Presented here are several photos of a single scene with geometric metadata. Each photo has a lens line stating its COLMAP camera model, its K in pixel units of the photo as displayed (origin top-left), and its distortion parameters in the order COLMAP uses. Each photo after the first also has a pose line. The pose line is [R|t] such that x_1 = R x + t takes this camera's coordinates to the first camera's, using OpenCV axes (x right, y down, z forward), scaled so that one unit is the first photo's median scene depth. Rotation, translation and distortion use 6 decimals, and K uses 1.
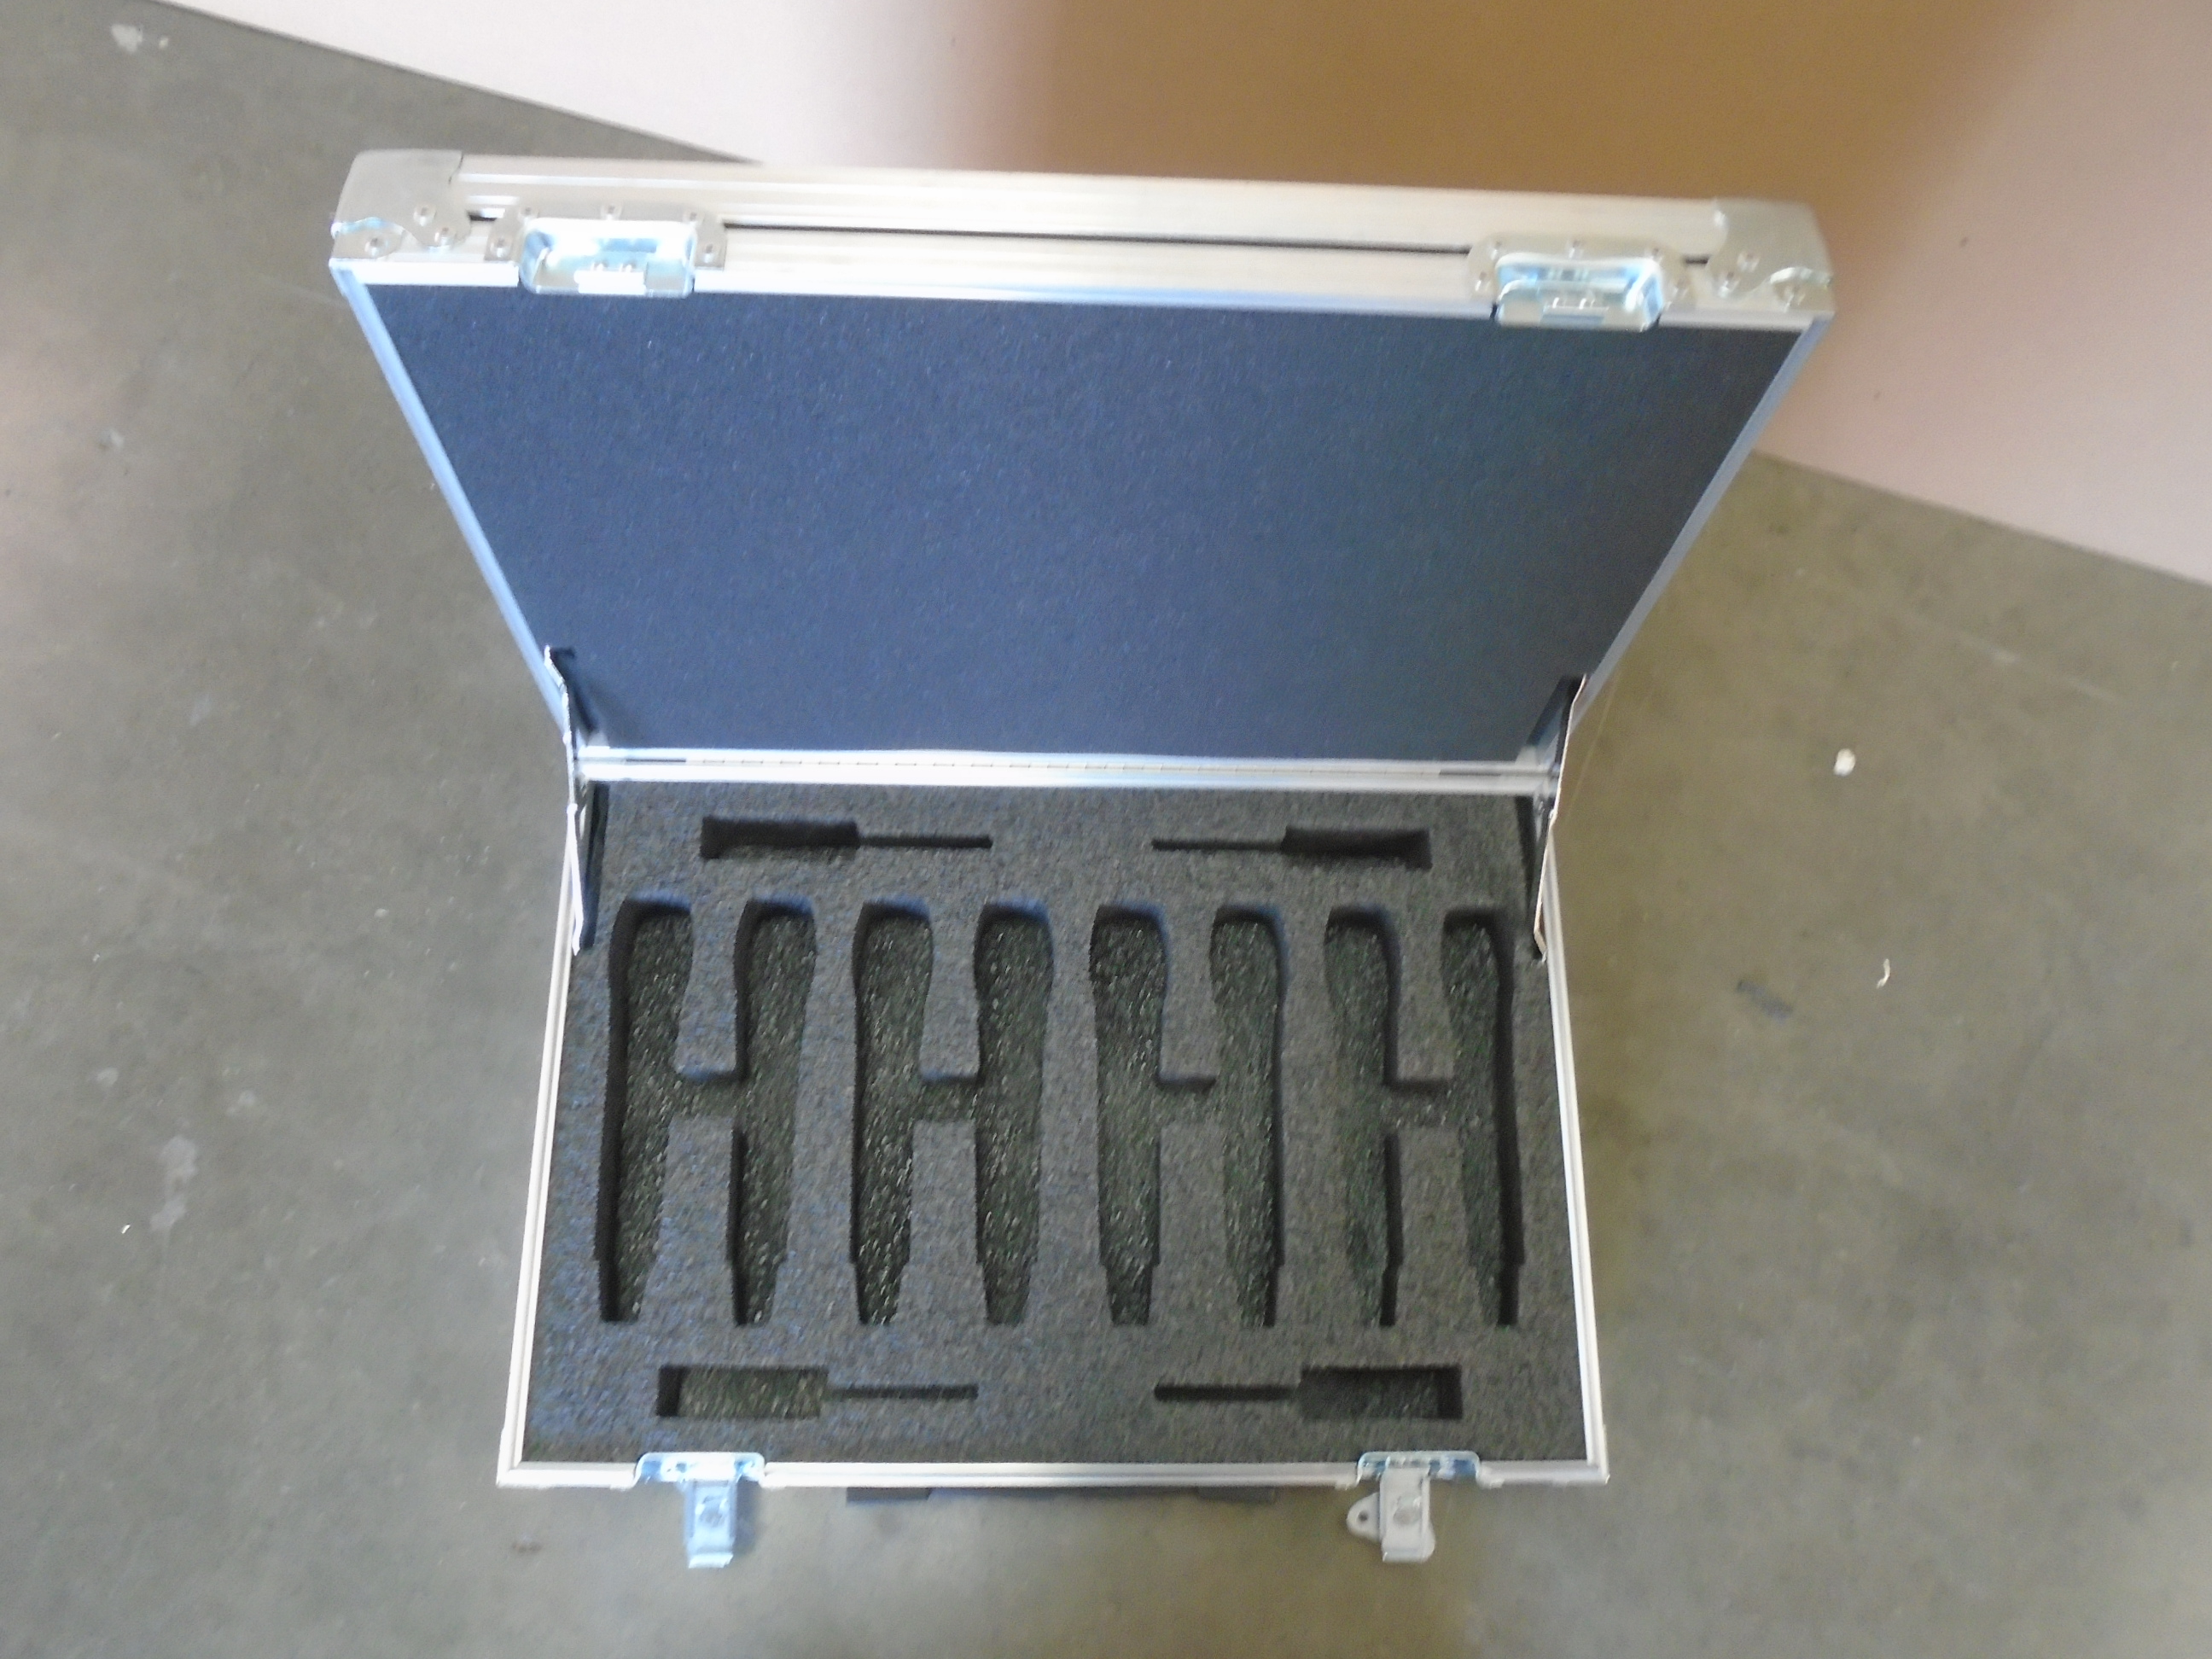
lens RADIAL K [[1717.9, 0, 1095.7], [0, 1717.9, 836.6], [0, 0, 1]] dist [-0.002921, -0.010035]
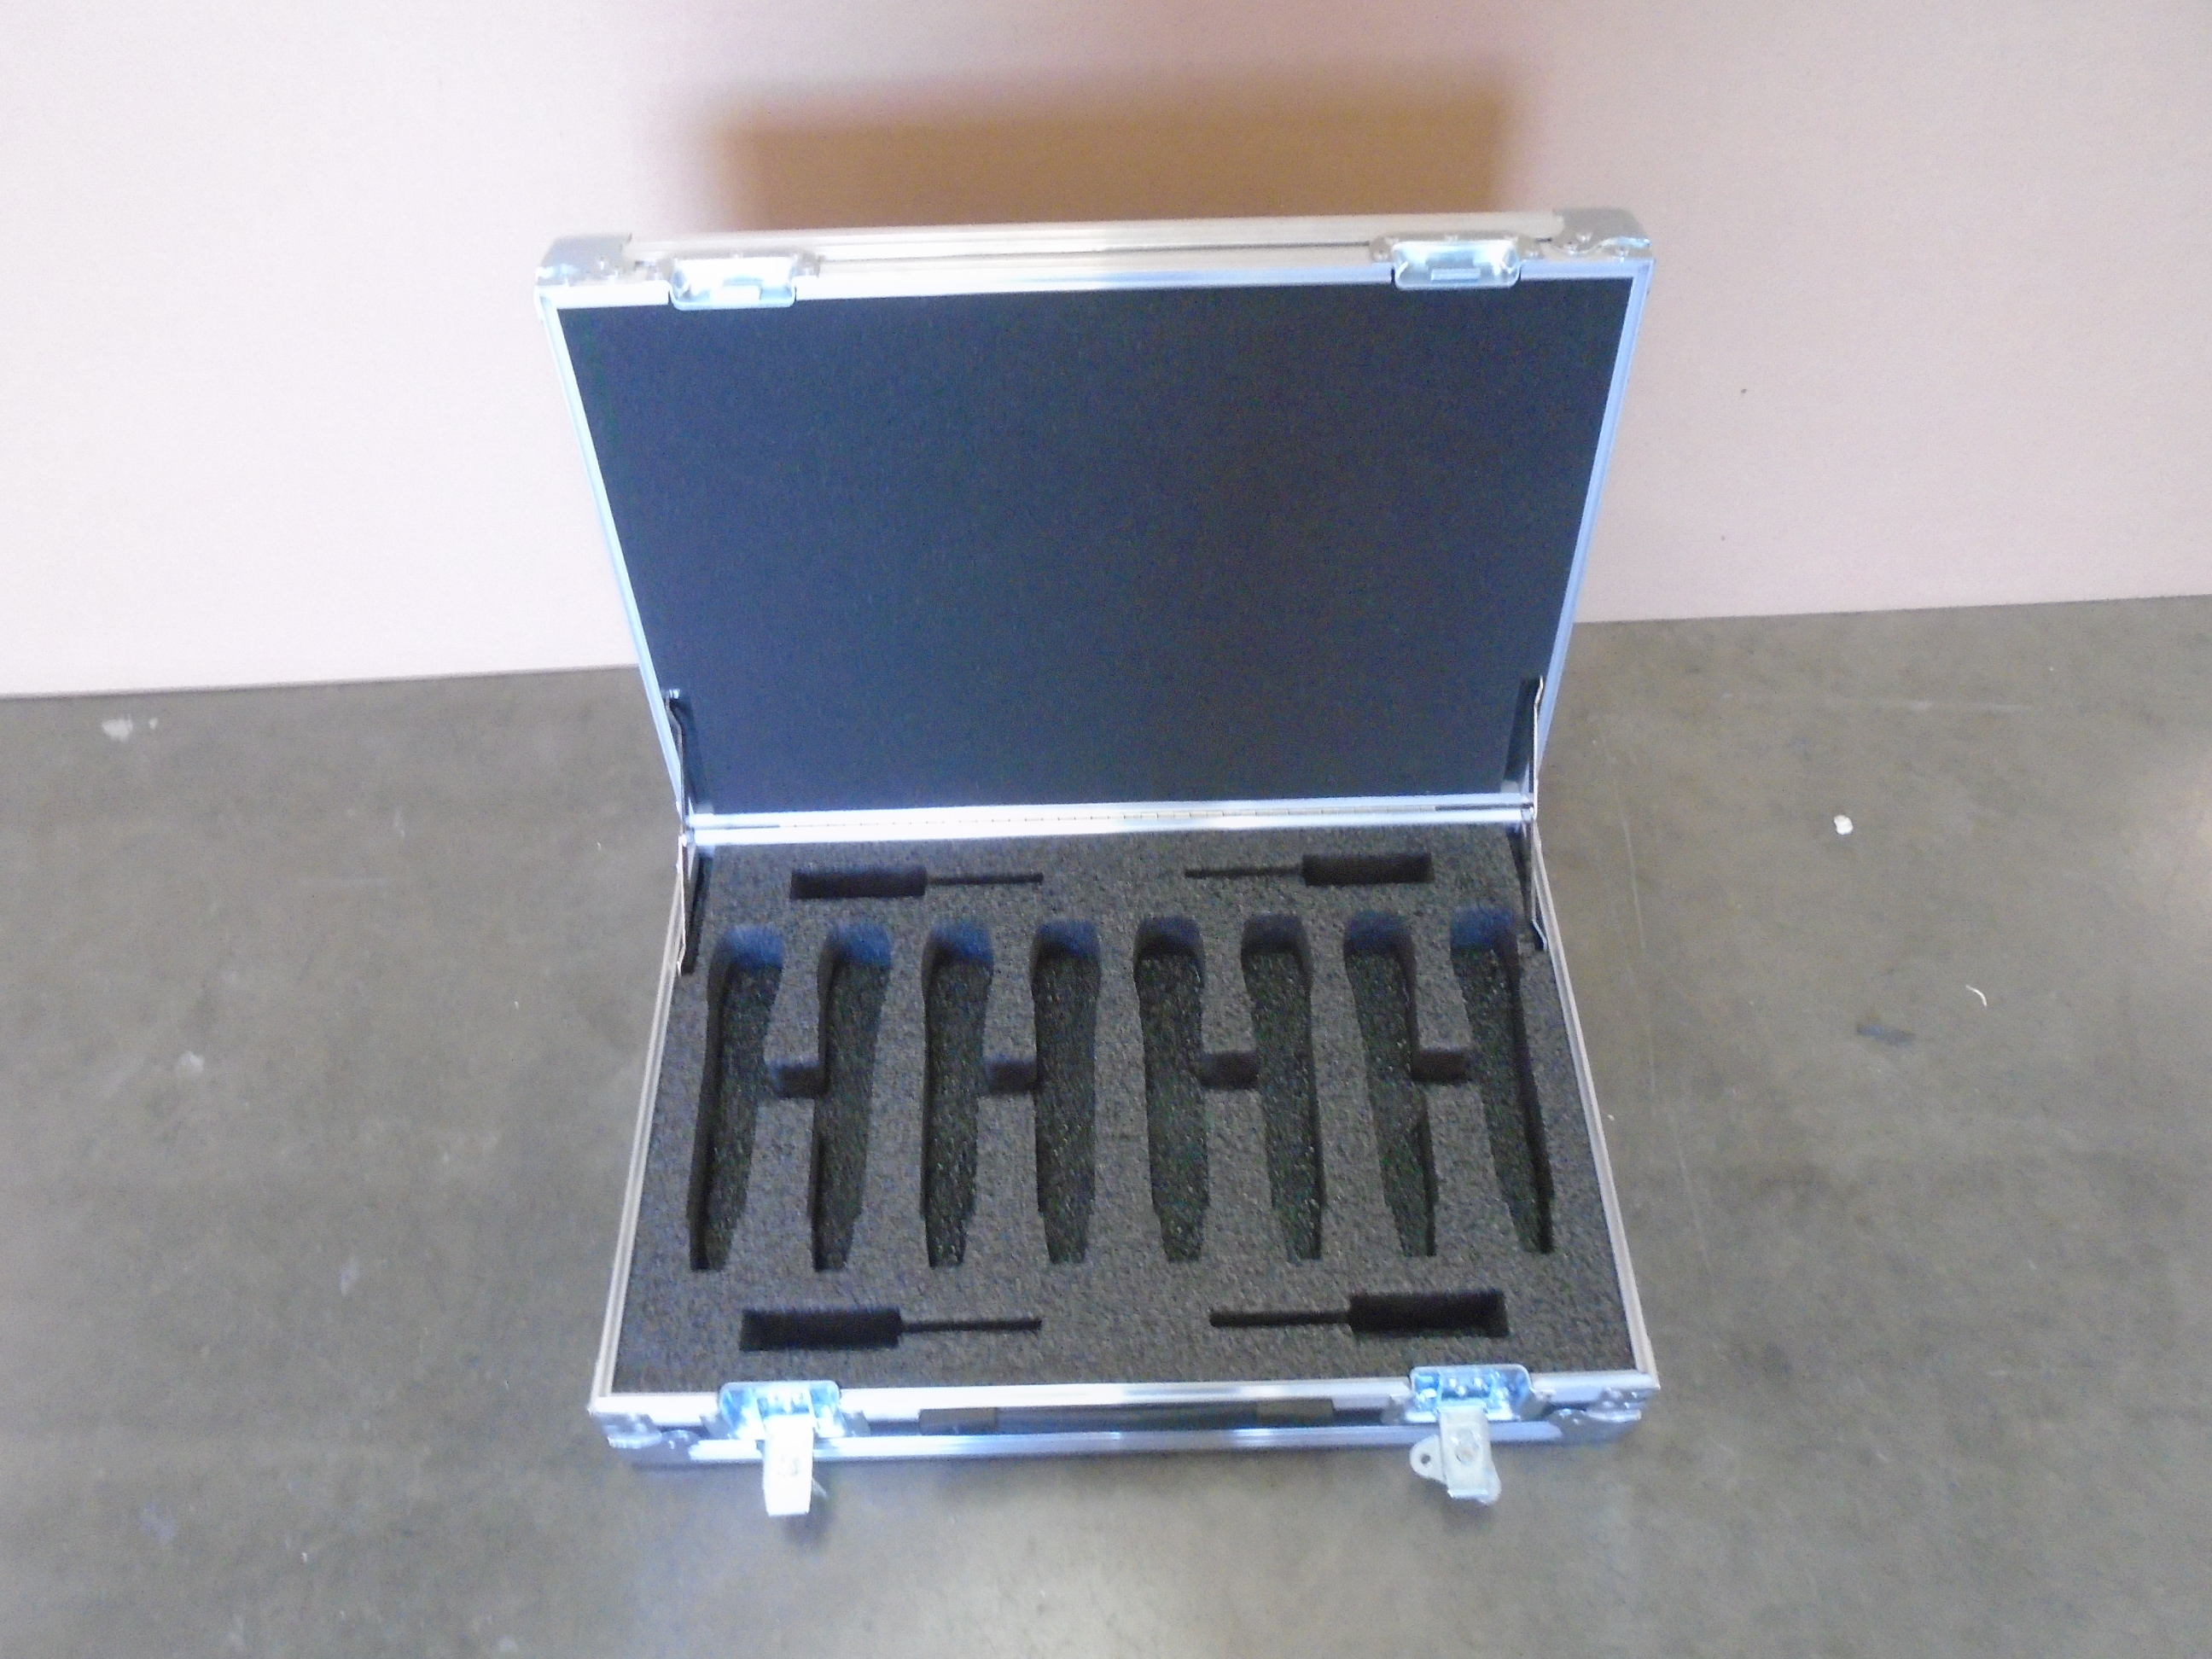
lens RADIAL K [[1717.9, 0, 1094.7], [0, 1717.9, 815.0], [0, 0, 1]] dist [-0.002921, -0.010035]
pose [[0.997625, -0.056047, -0.040049, 0.022288], [0.039807, 0.943544, -0.328847, 0.358685], [0.056219, 0.326471, 0.943534, -0.089777]]
